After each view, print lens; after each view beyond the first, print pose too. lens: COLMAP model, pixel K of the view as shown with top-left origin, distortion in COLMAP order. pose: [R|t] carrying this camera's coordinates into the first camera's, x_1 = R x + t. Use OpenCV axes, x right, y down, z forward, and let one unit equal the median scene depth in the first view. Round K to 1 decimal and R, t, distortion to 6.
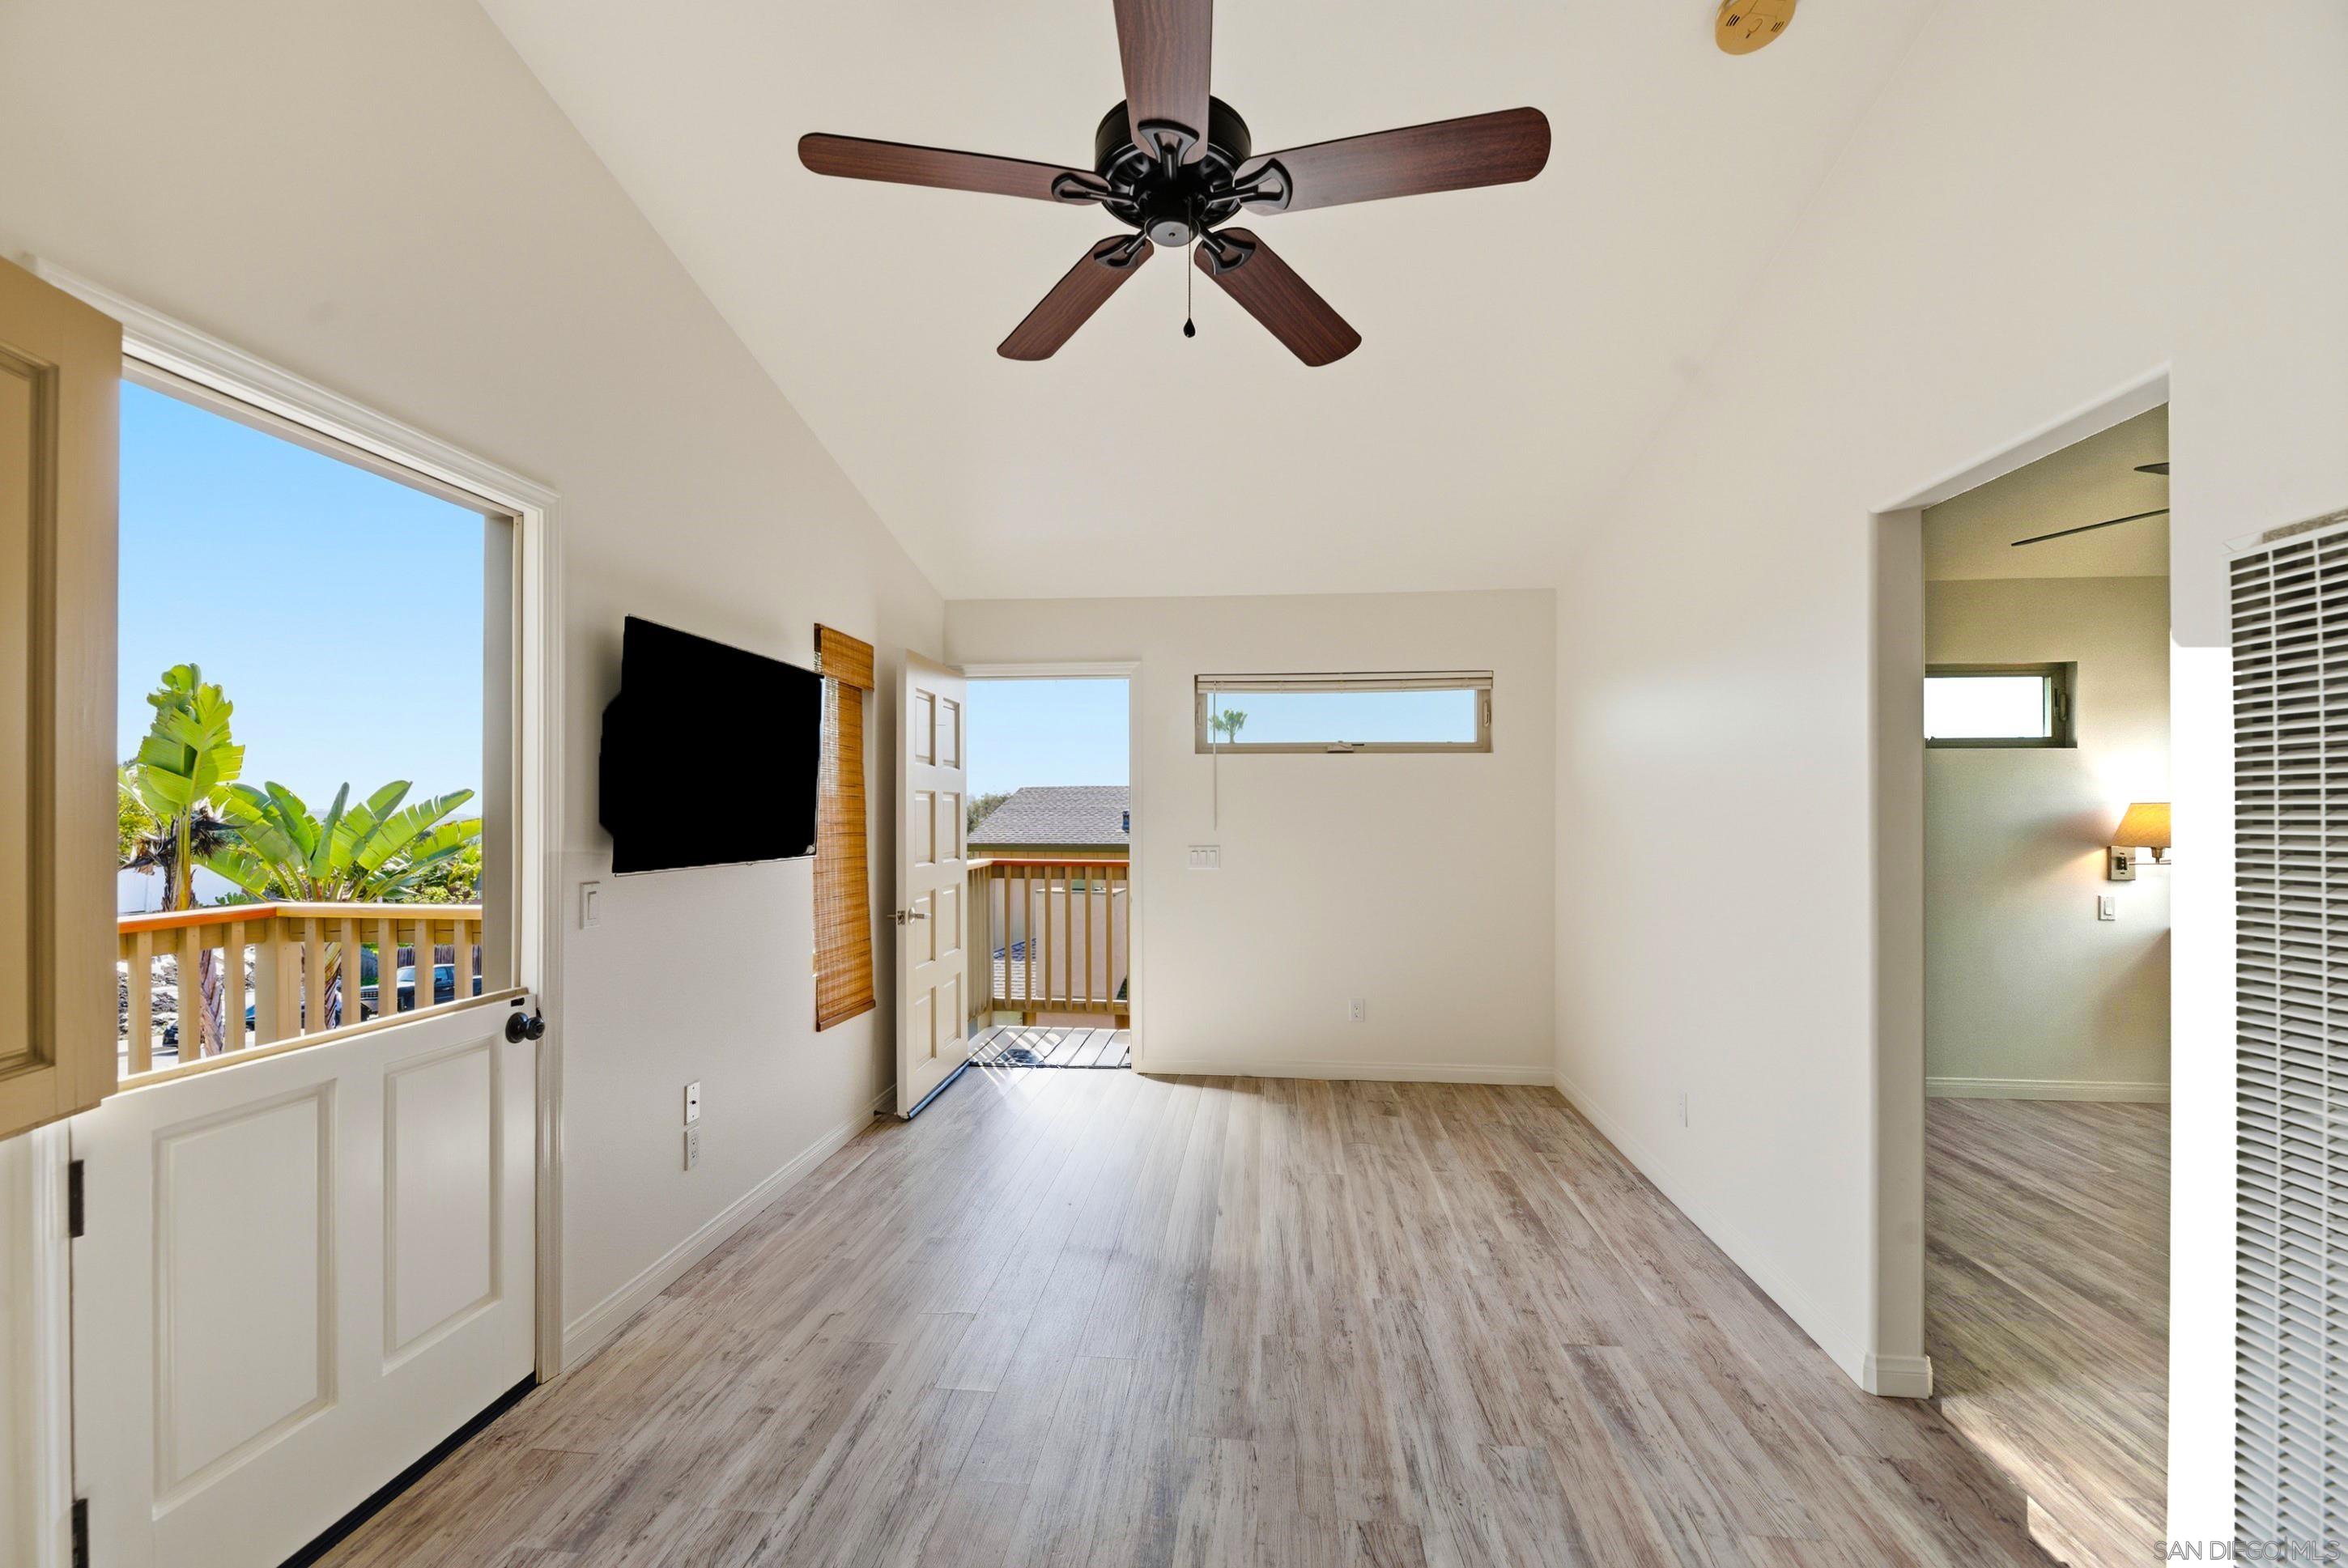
lens RADIAL K [[988.4, 0, 1153.4], [0, 988.4, 810.8], [0, 0, 1]] dist [-0.000514, -0.003376]
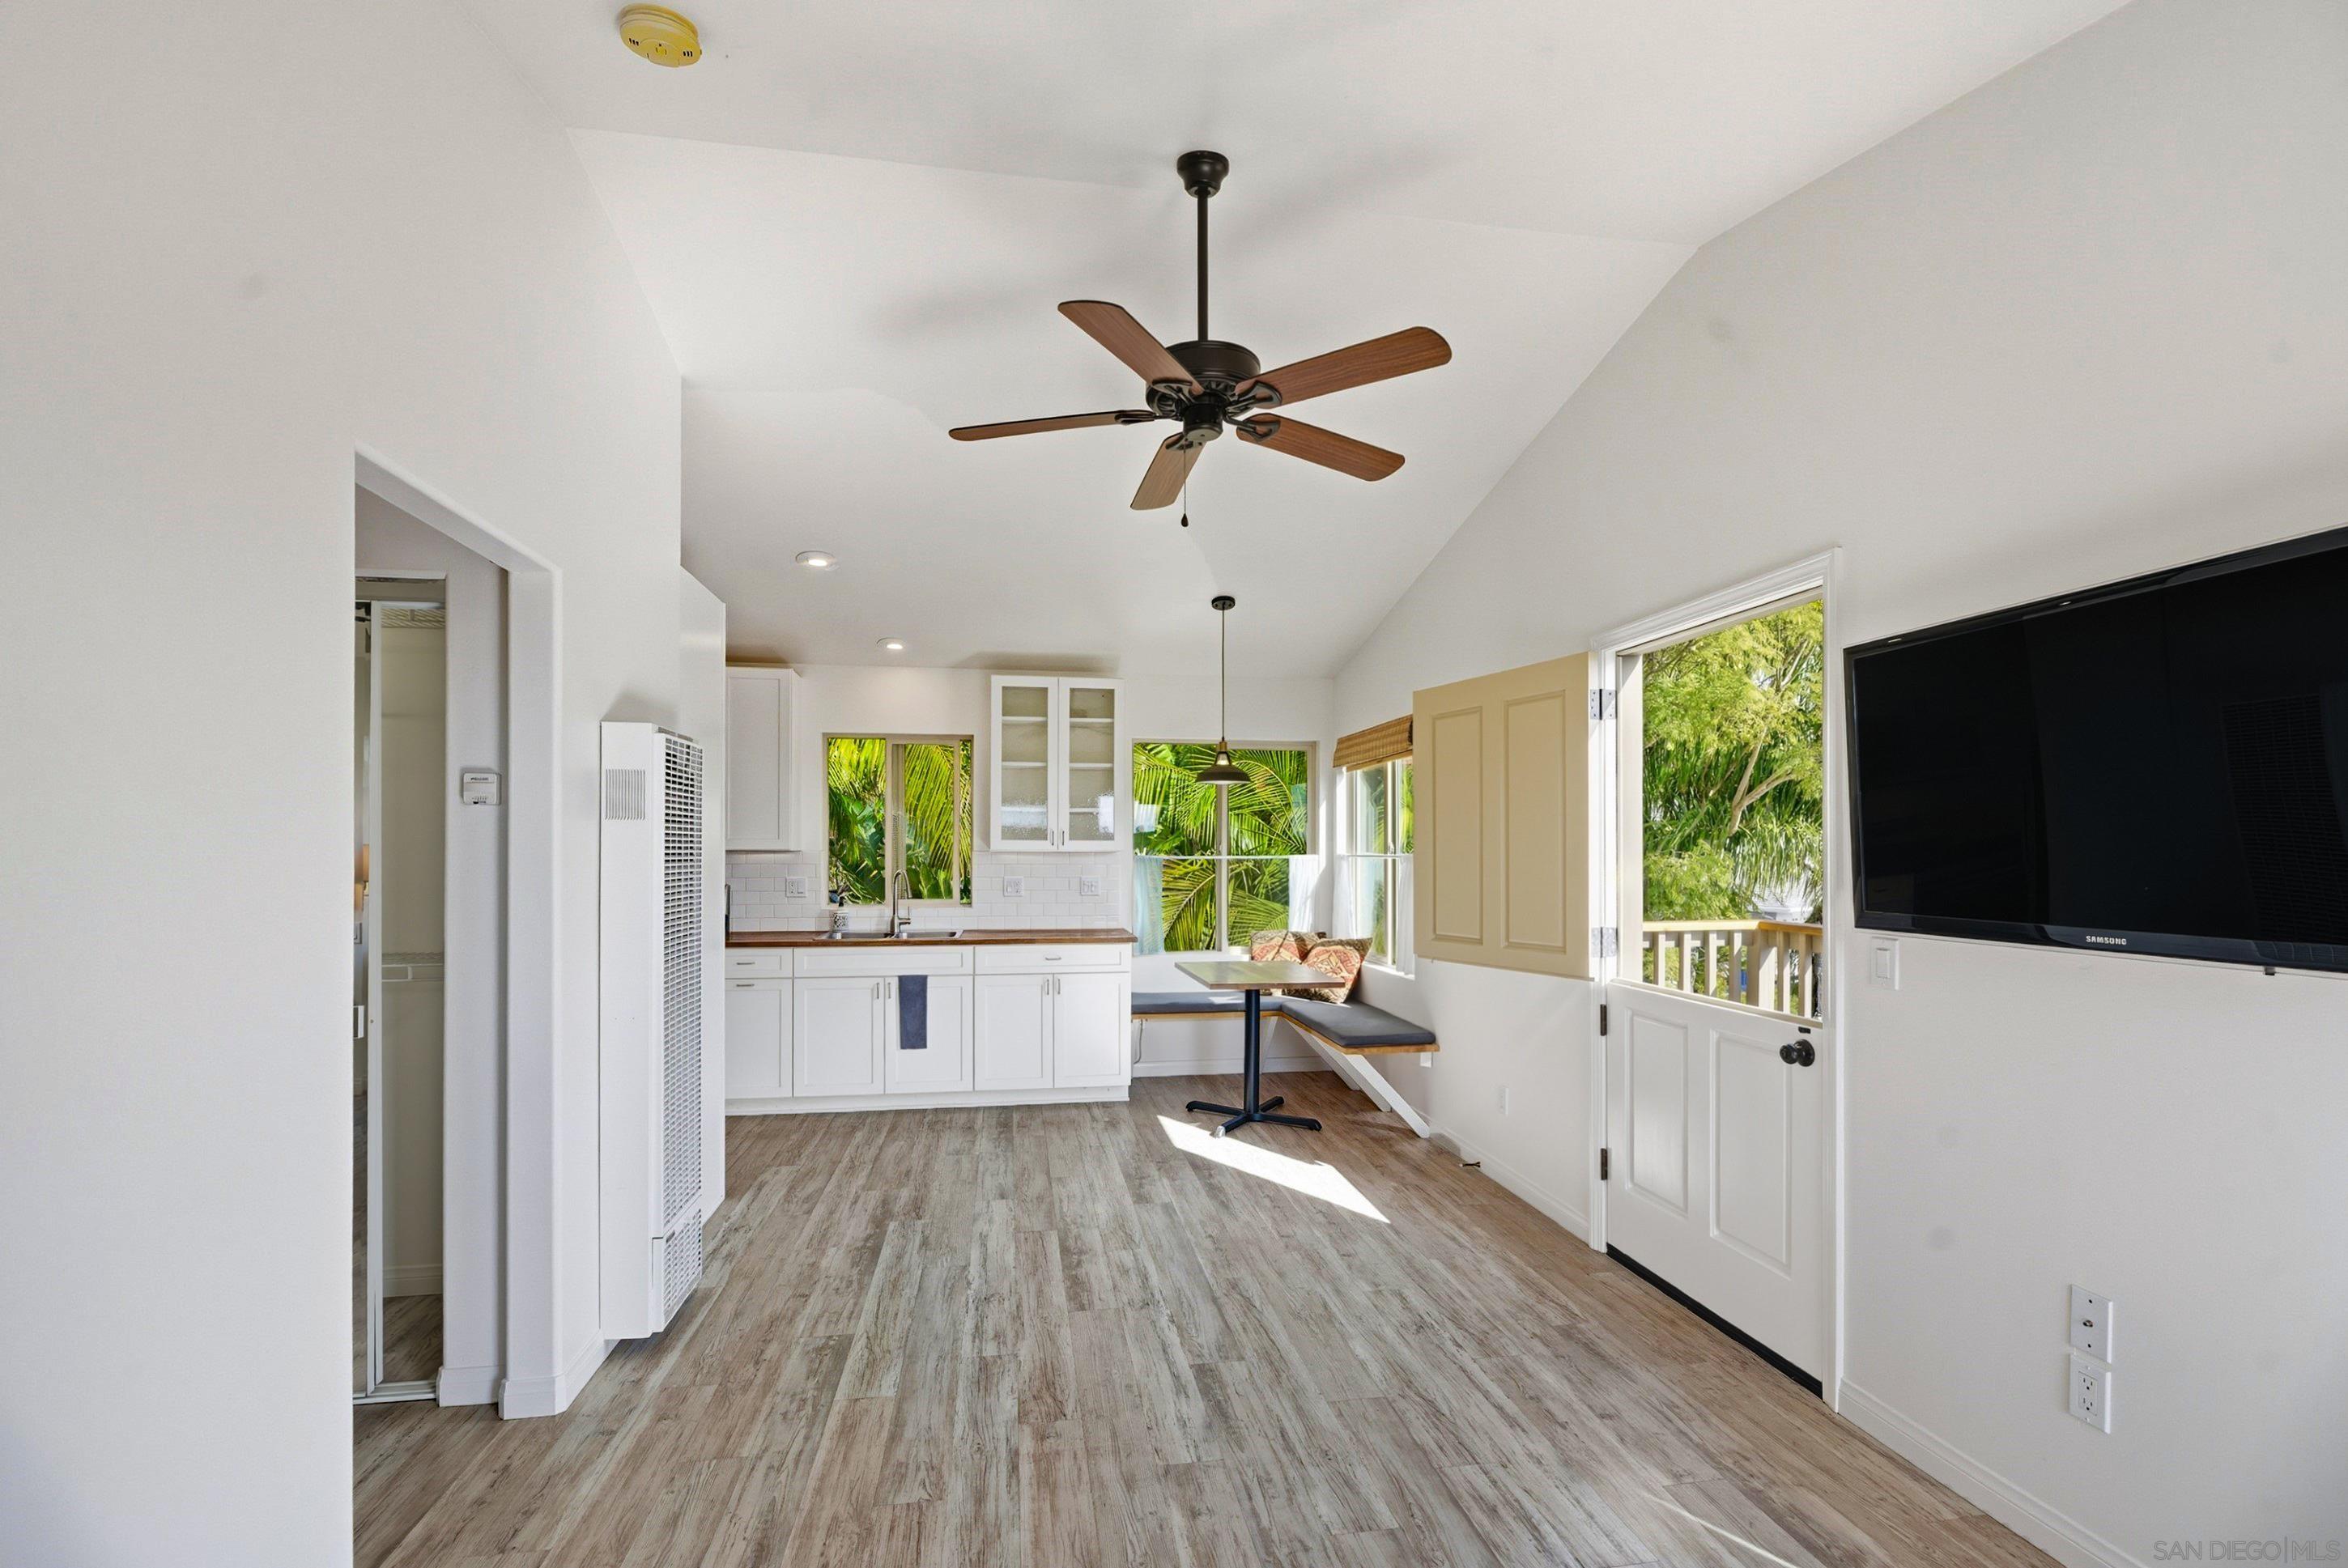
lens RADIAL K [[996.3, 0, 1169.8], [0, 996.3, 863.2], [0, 0, 1]] dist [-0.000864, -0.000125]
pose [[-0.962090, 0.000541, -0.272731, 0.349666], [-0.002773, 0.999927, 0.011768, -0.006896], [0.272717, 0.012078, -0.962018, 1.848337]]
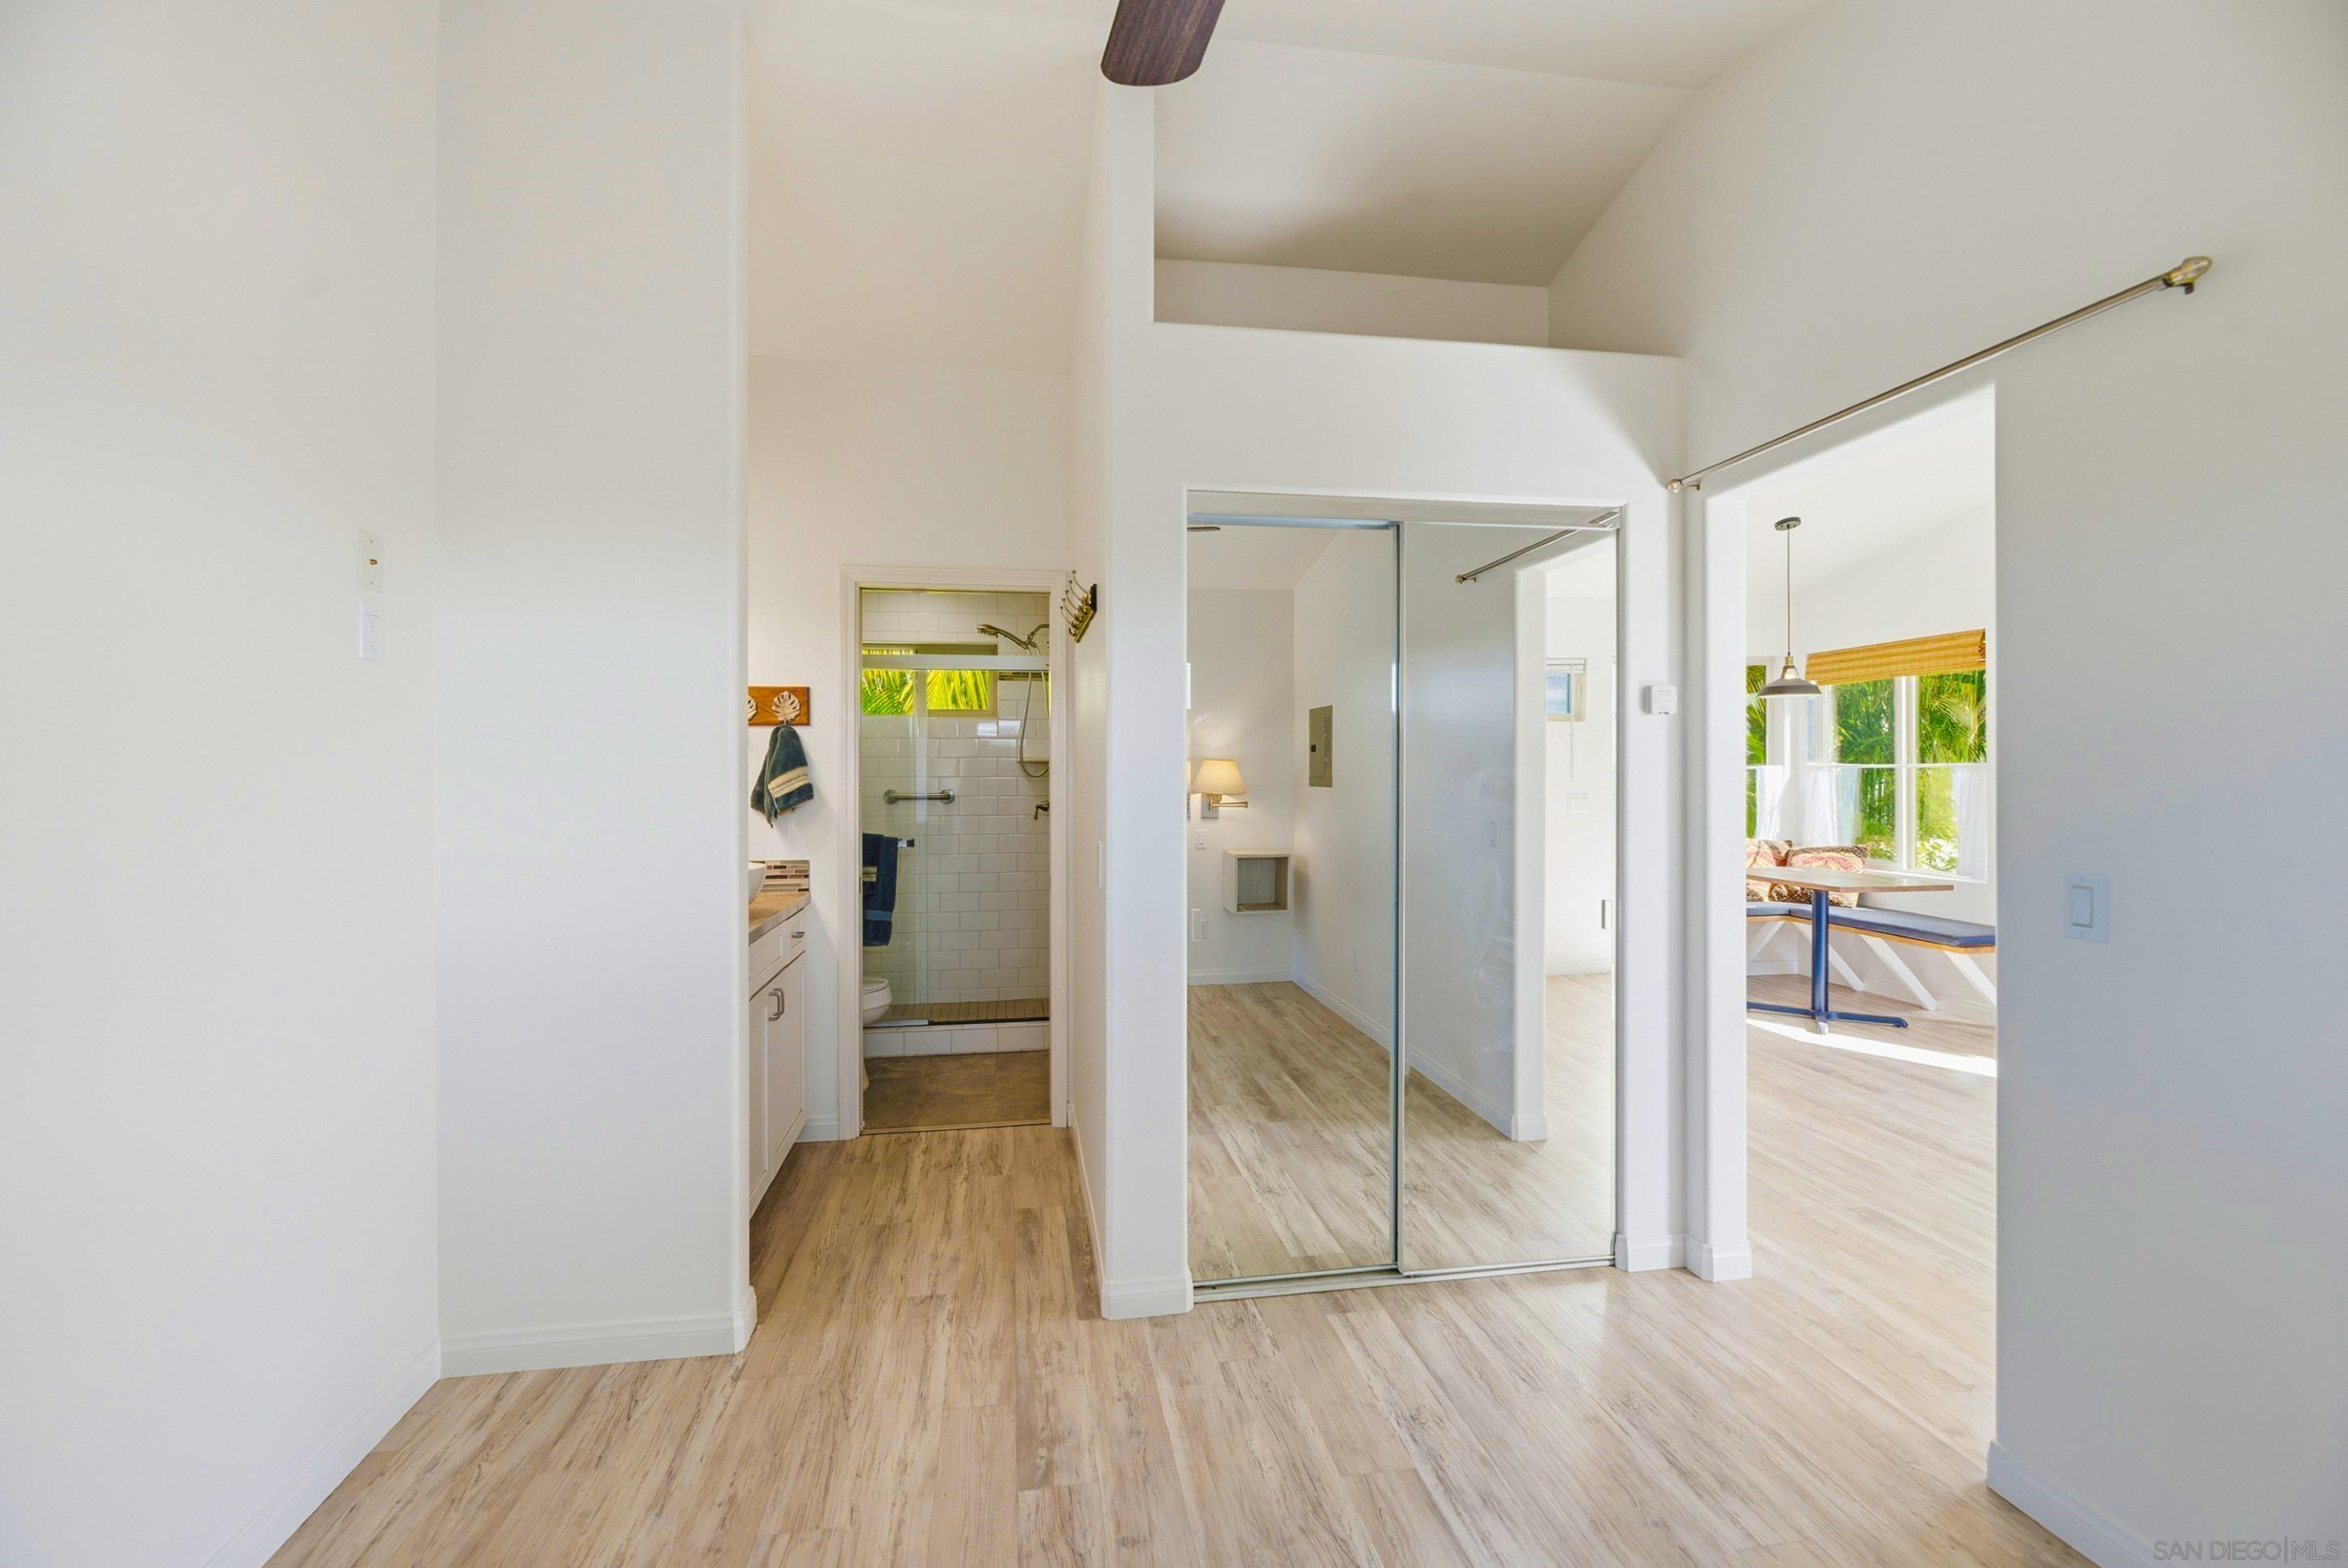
lens RADIAL K [[991.4, 0, 1174.0], [0, 991.4, 784.0], [0, 0, 1]] dist [-0.000385, -0.000122]
pose [[-0.961718, 0.005549, -0.273986, 1.619136], [0.002539, 0.999932, 0.011340, 0.016047], [0.274030, 0.010210, -0.961667, 1.563884]]
